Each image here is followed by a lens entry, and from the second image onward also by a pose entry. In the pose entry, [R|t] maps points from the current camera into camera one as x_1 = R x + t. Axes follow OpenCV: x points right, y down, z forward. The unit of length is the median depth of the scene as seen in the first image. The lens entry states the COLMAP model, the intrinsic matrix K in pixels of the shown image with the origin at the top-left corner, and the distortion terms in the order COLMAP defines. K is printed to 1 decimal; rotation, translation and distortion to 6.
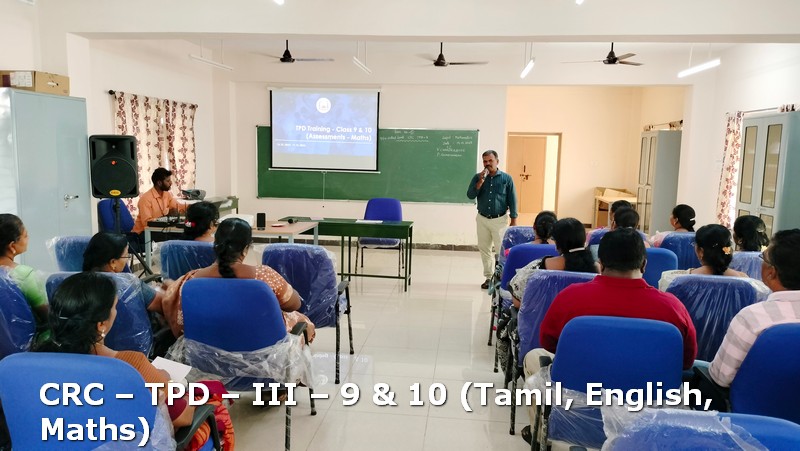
lens RADIAL K [[591.1, 0, 402.3], [0, 591.1, 221.8], [0, 0, 1]] dist [0.067032, -0.104390]
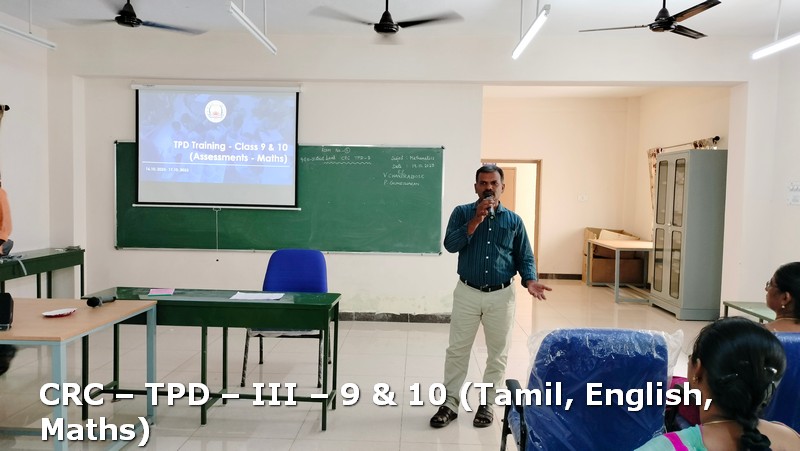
lens RADIAL K [[591.1, 0, 399.7], [0, 591.1, 224.4], [0, 0, 1]] dist [0.067032, -0.104390]
pose [[0.996950, -0.007839, 0.077644, 0.023048], [0.012785, 0.997906, -0.063411, -0.021225], [-0.076984, 0.064211, 0.994963, 0.315495]]
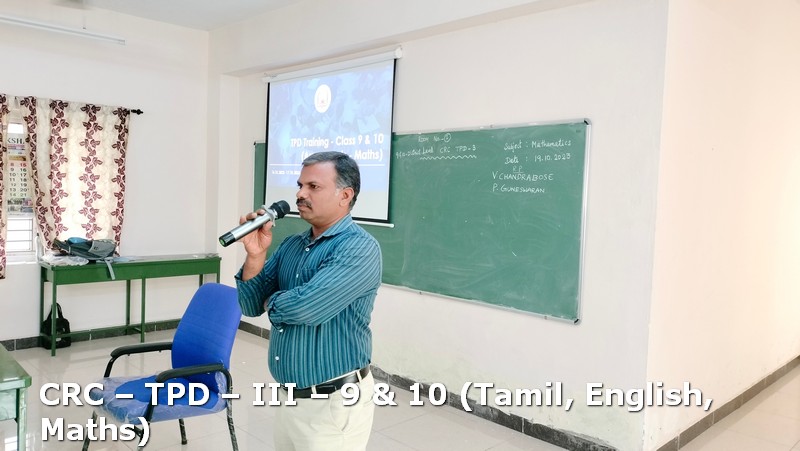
lens RADIAL K [[591.1, 0, 401.3], [0, 591.1, 223.9], [0, 0, 1]] dist [0.067032, -0.104390]
pose [[0.775670, 0.039026, -0.629930, 0.268019], [-0.094470, 0.994021, -0.054744, -0.059703], [0.624028, 0.101973, 0.774720, 0.638079]]
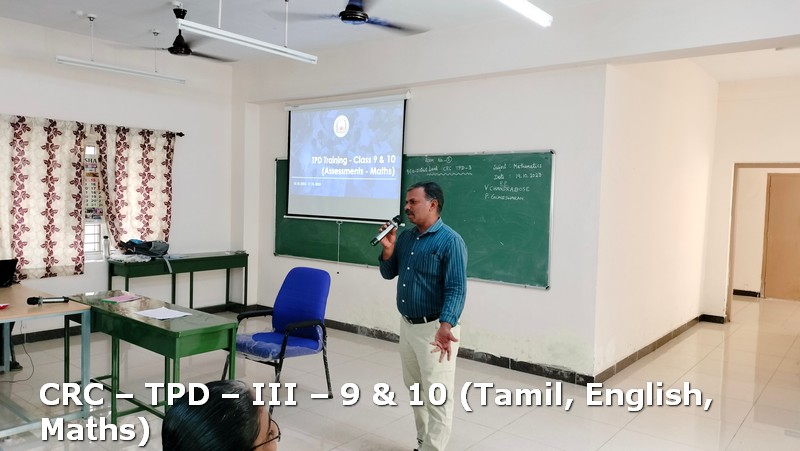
lens RADIAL K [[591.1, 0, 399.8], [0, 591.1, 223.5], [0, 0, 1]] dist [0.067032, -0.104390]
pose [[0.842012, 0.025149, -0.538873, 0.297962], [-0.071071, 0.995377, -0.064597, -0.044003], [0.534757, 0.092689, 0.839907, 0.469699]]
